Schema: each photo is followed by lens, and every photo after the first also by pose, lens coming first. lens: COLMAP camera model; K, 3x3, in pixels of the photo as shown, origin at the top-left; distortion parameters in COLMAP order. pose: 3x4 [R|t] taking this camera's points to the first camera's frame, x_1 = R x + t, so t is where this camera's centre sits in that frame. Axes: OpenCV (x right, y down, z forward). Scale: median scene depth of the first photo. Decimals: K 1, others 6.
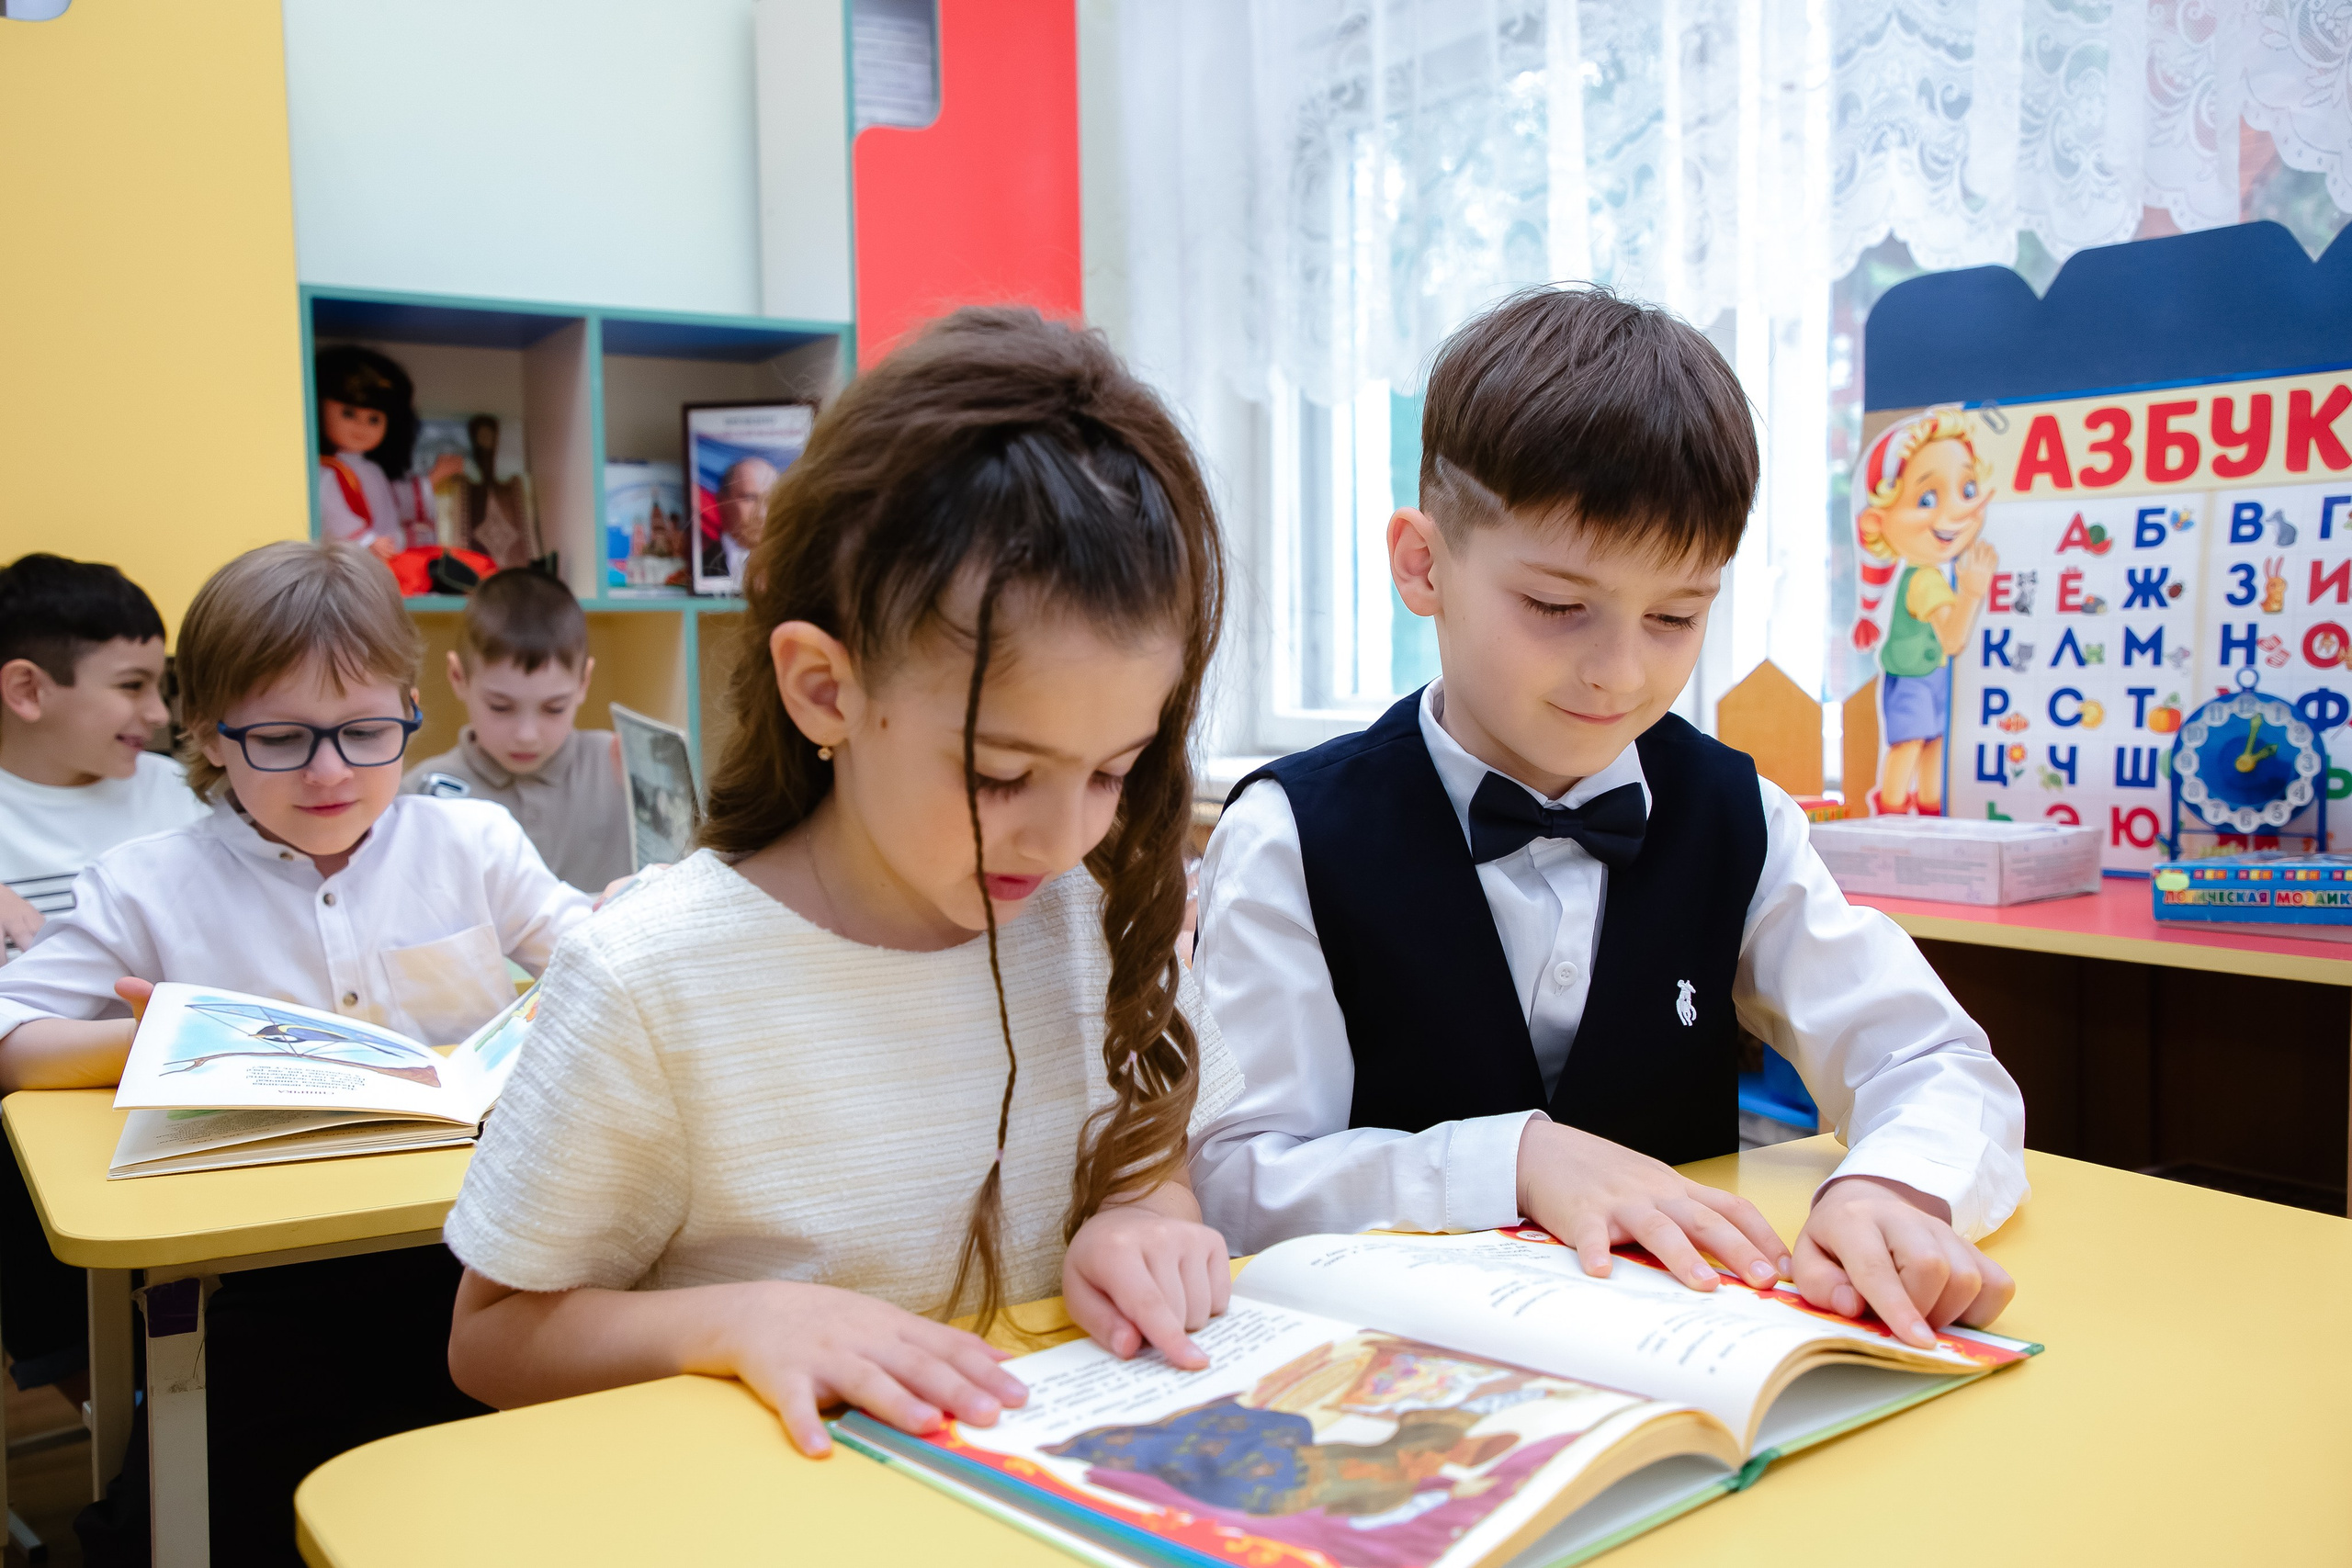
lens RADIAL K [[2168.4, 0, 1176.0], [0, 2168.4, 784.0], [0, 0, 1]] dist [-0.002645, 0.025072]
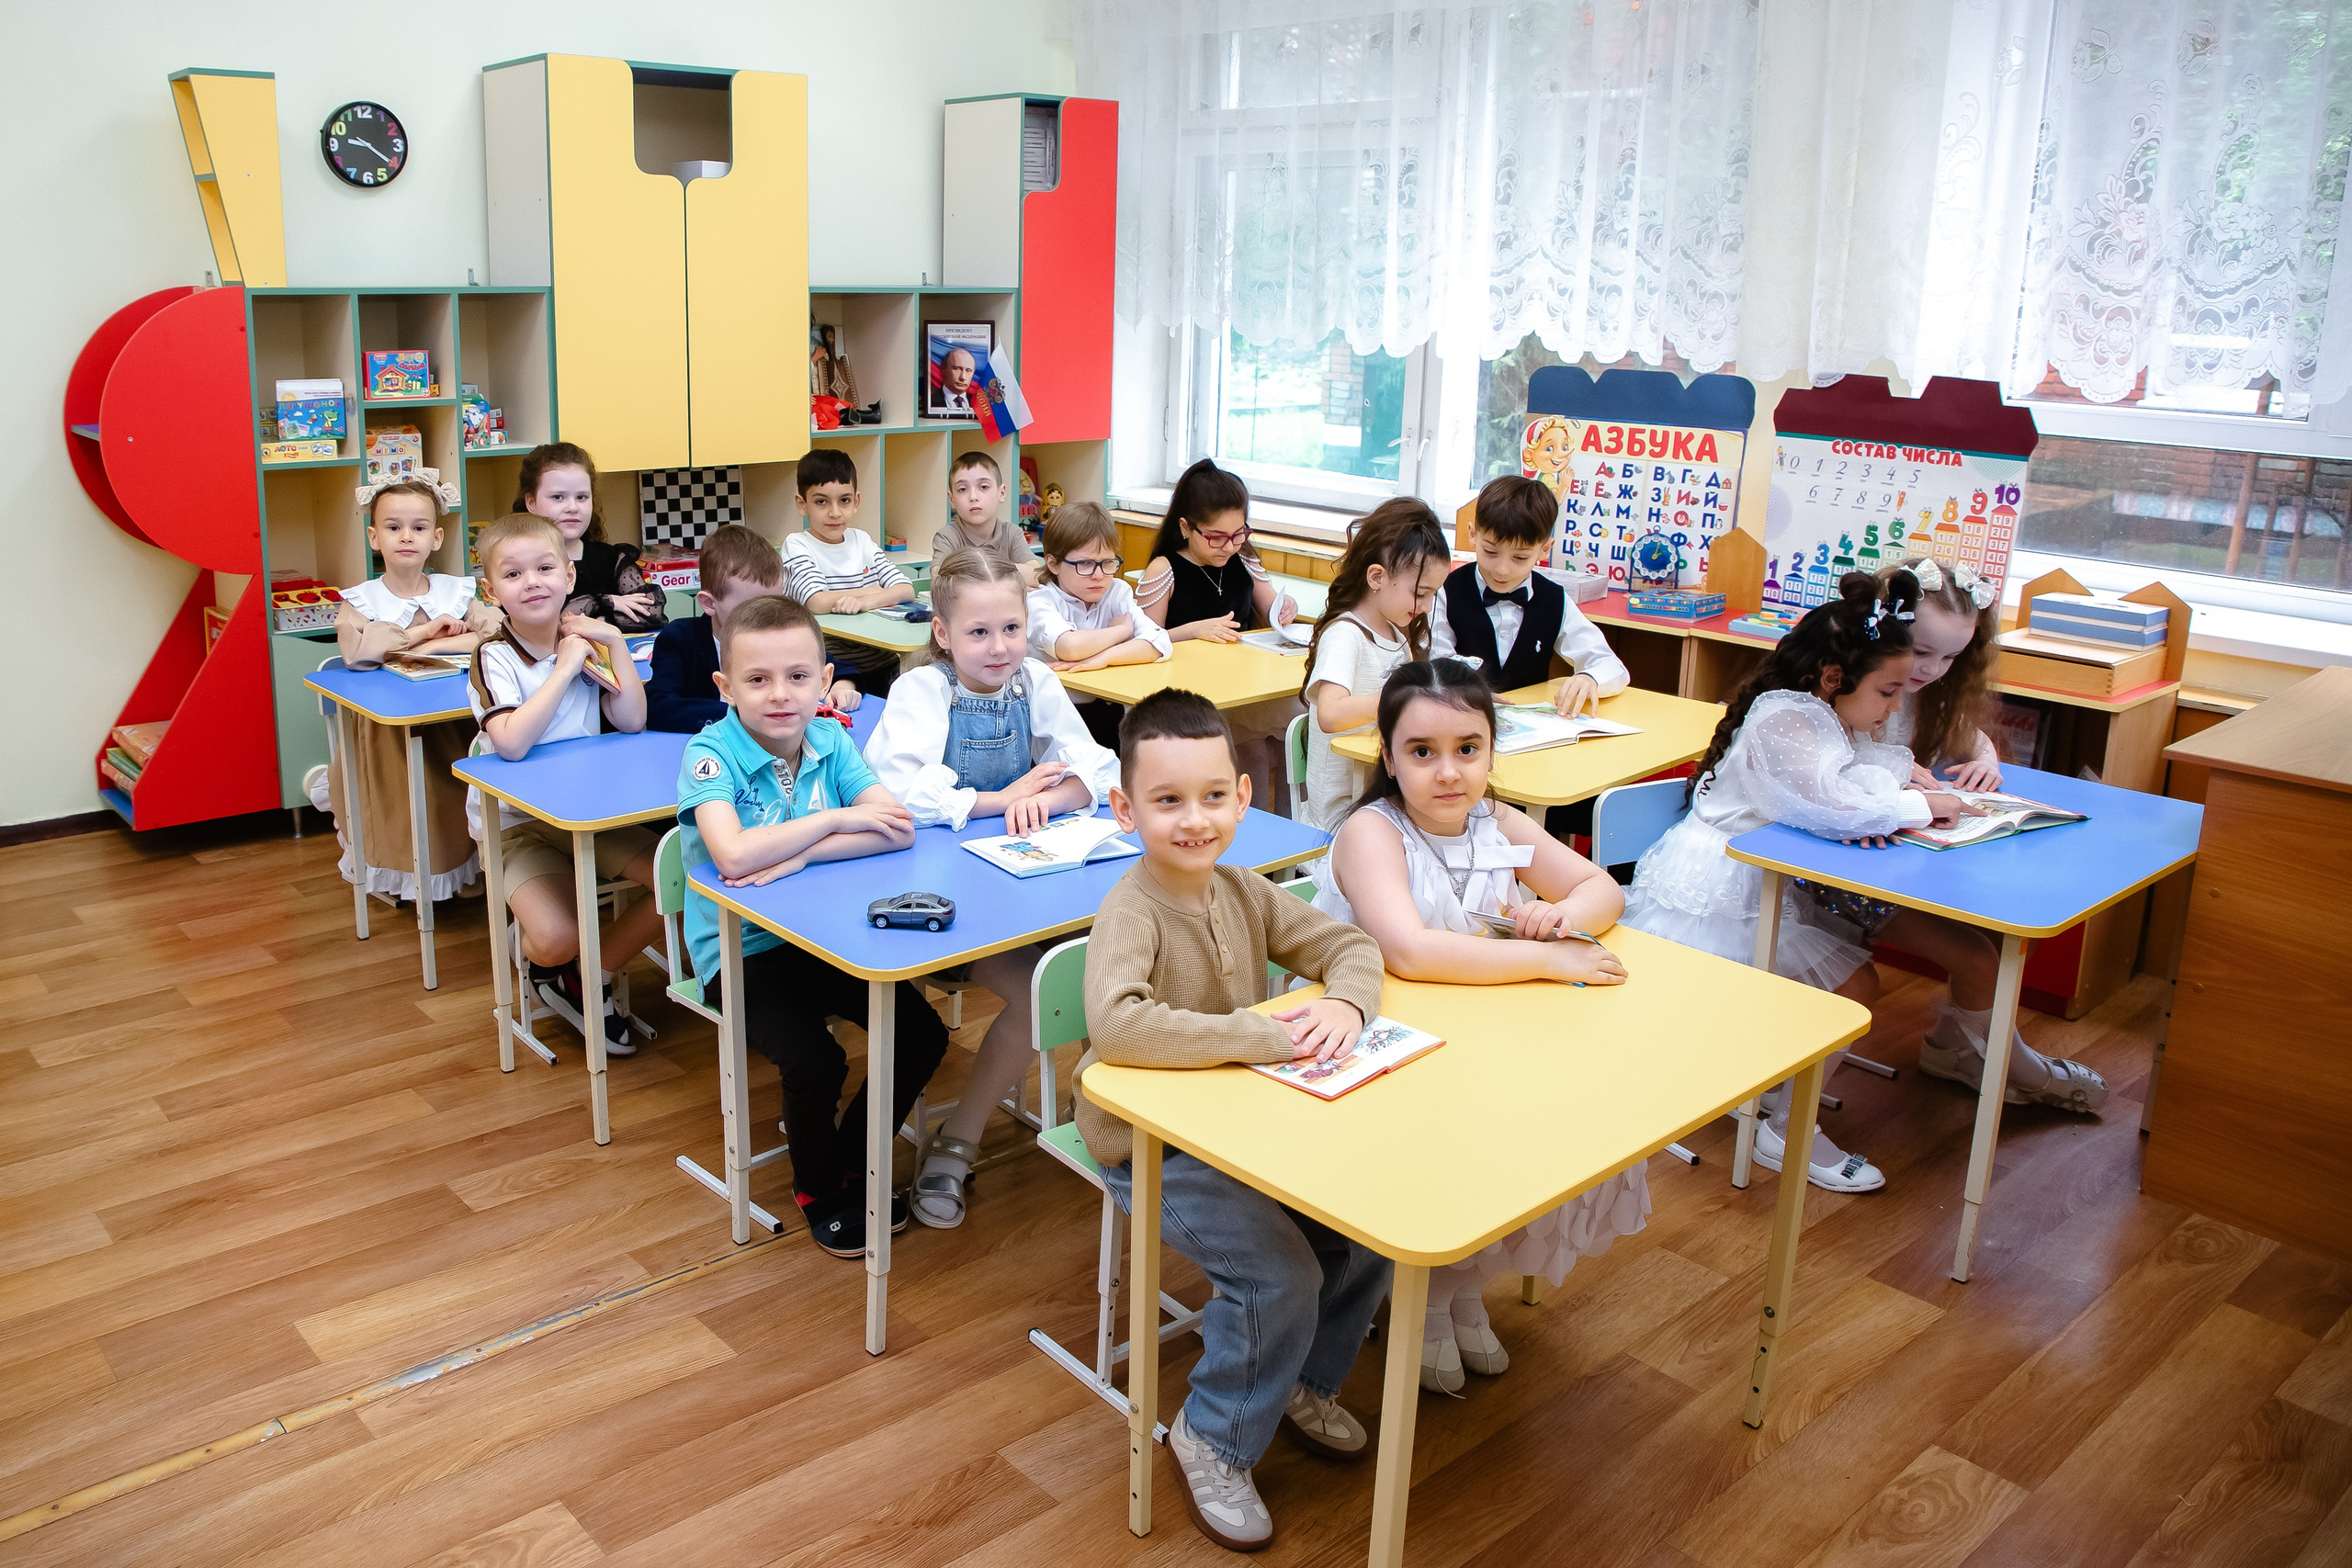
lens RADIAL K [[1866.8, 0, 988.7], [0, 1866.8, 604.2], [0, 0, 1]] dist [-0.059367, 0.000590]
pose [[0.989058, 0.007210, 0.147349, -0.763254], [-0.024119, 0.993269, 0.113295, -0.201433], [-0.145540, -0.115609, 0.982575, -1.337567]]
